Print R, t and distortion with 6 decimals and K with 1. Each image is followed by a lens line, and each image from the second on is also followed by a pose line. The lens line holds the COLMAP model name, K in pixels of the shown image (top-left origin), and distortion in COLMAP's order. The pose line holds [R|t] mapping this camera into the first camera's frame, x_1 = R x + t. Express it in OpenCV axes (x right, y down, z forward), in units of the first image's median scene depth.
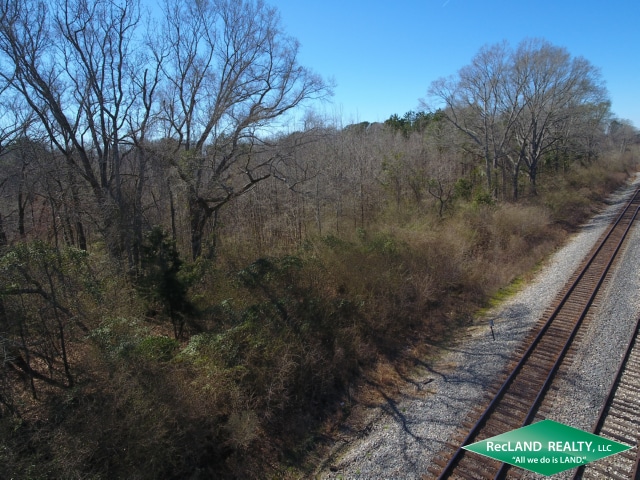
lens RADIAL K [[373.3, 0, 321.1], [0, 373.3, 231.5], [0, 0, 1]] dist [0.004467, -0.001676]
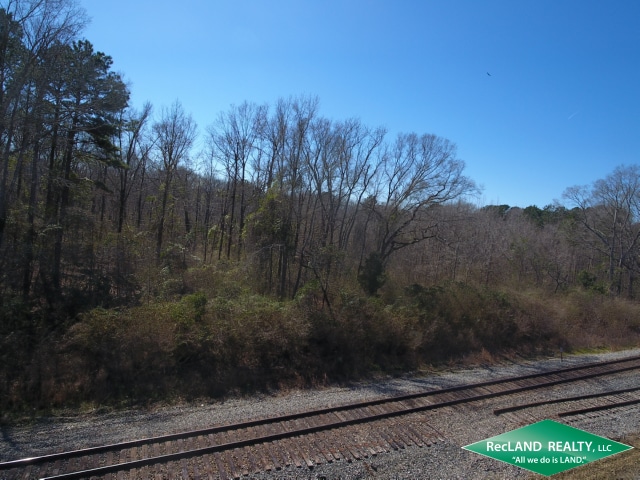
lens RADIAL K [[373.3, 0, 321.1], [0, 373.3, 231.5], [0, 0, 1]] dist [0.004467, -0.001676]
pose [[0.928947, 0.180763, -0.323083, -0.035668], [-0.230454, 0.965340, -0.122511, 0.085950], [0.289739, 0.188262, 0.938407, -0.411305]]
